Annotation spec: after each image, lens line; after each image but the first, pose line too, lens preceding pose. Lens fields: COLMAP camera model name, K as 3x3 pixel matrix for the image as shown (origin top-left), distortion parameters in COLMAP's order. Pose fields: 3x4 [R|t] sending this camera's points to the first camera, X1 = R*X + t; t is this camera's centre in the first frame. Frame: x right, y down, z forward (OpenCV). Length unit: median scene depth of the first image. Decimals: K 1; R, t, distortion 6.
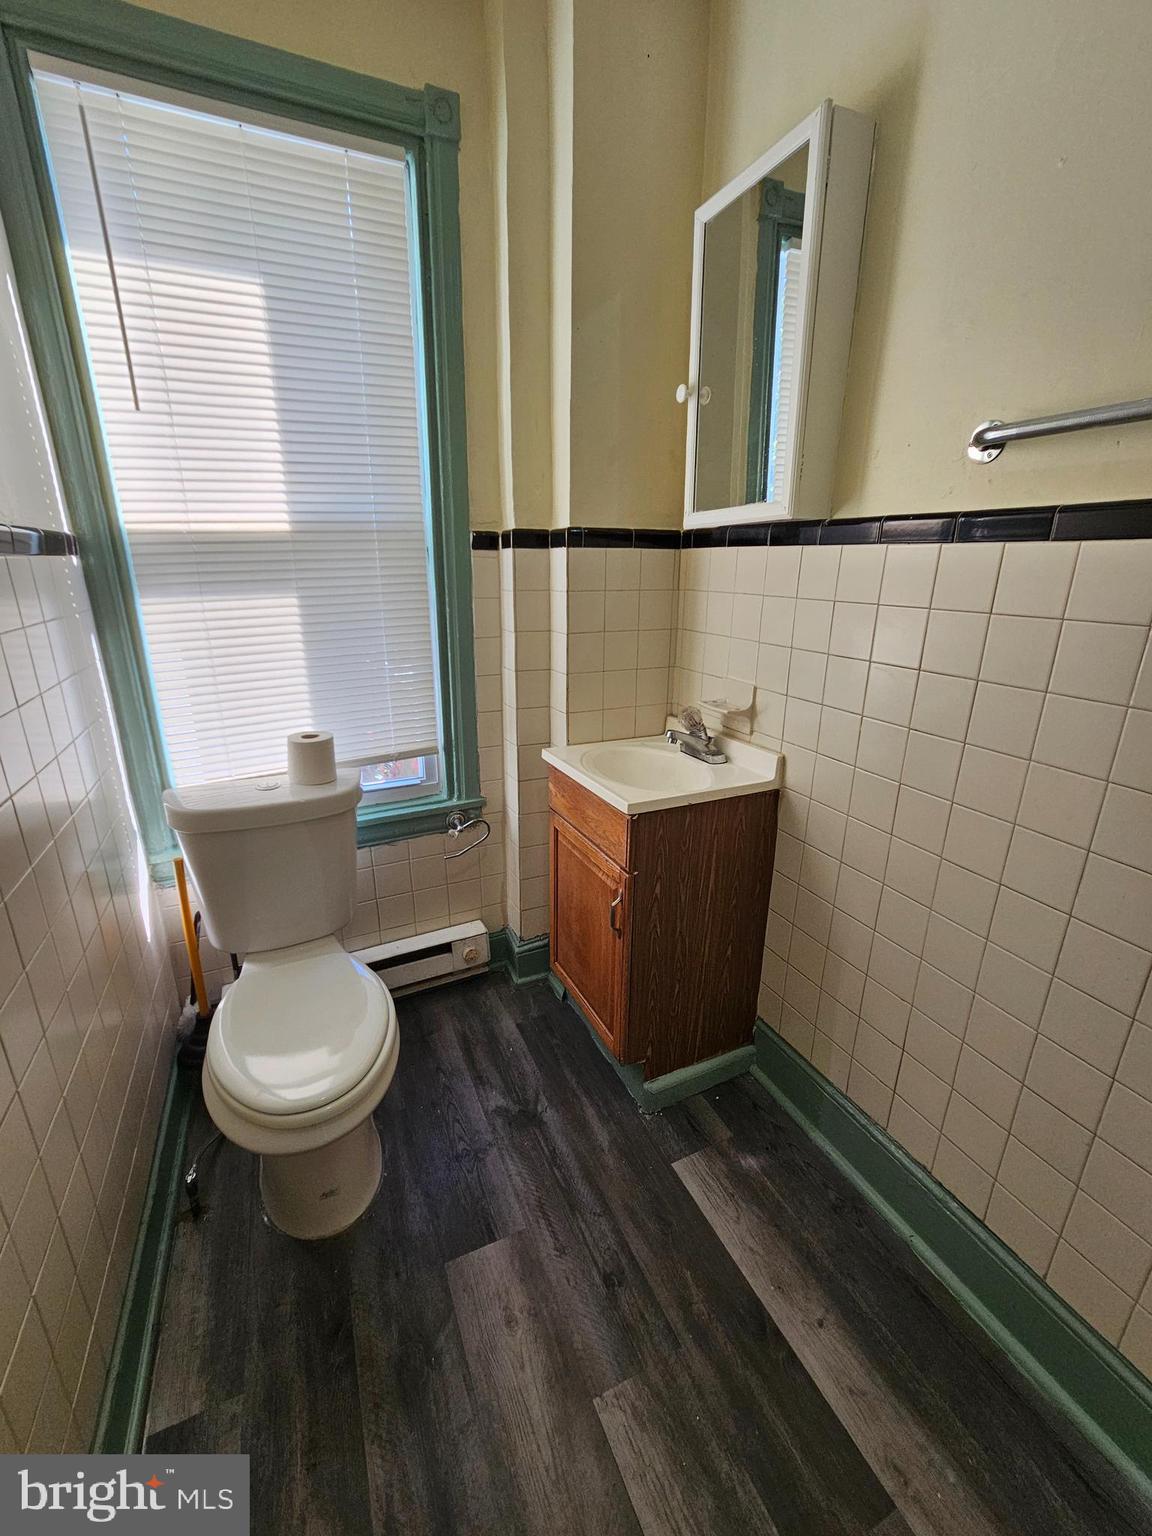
lens RADIAL K [[619.2, 0, 573.0], [0, 619.2, 734.1], [0, 0, 1]] dist [-0.003371, 0.000090]
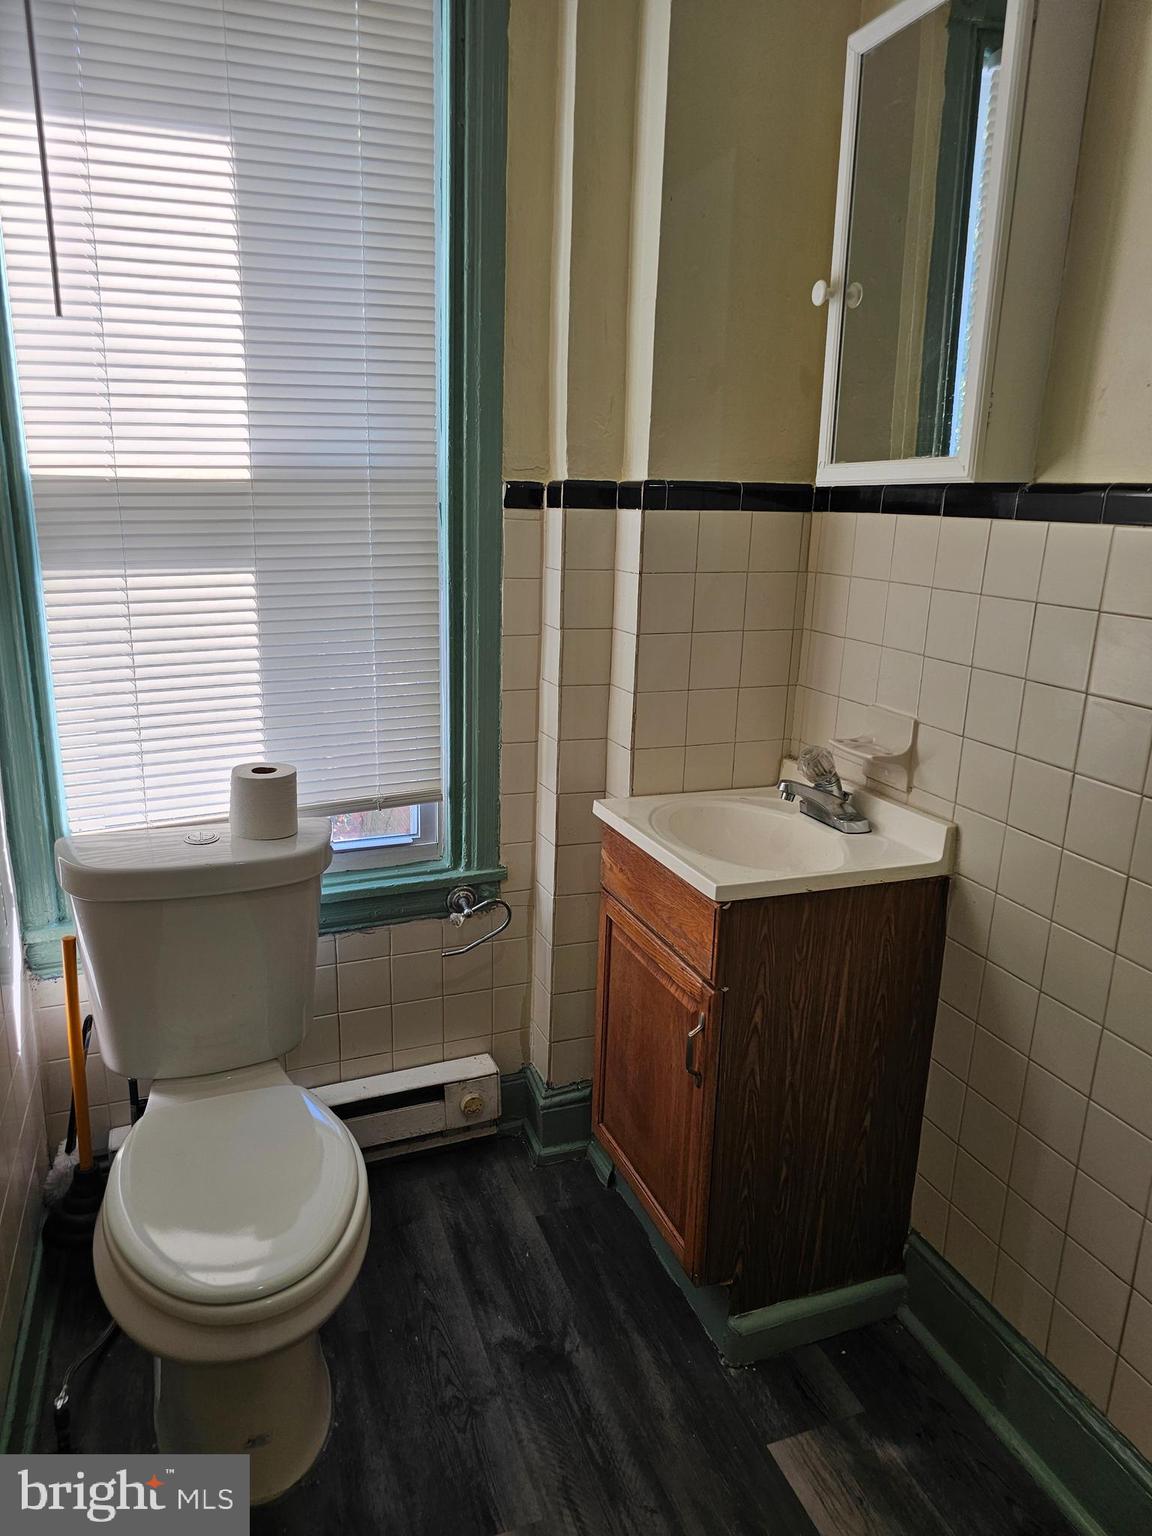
lens RADIAL K [[1026.8, 0, 568.9], [0, 1026.8, 769.6], [0, 0, 1]] dist [0.042007, -0.012105]
pose [[0.997011, 0.038266, -0.067117, -0.002904], [-0.038185, 0.999268, 0.002486, -0.012011], [0.067163, 0.000085, 0.997742, -0.129911]]
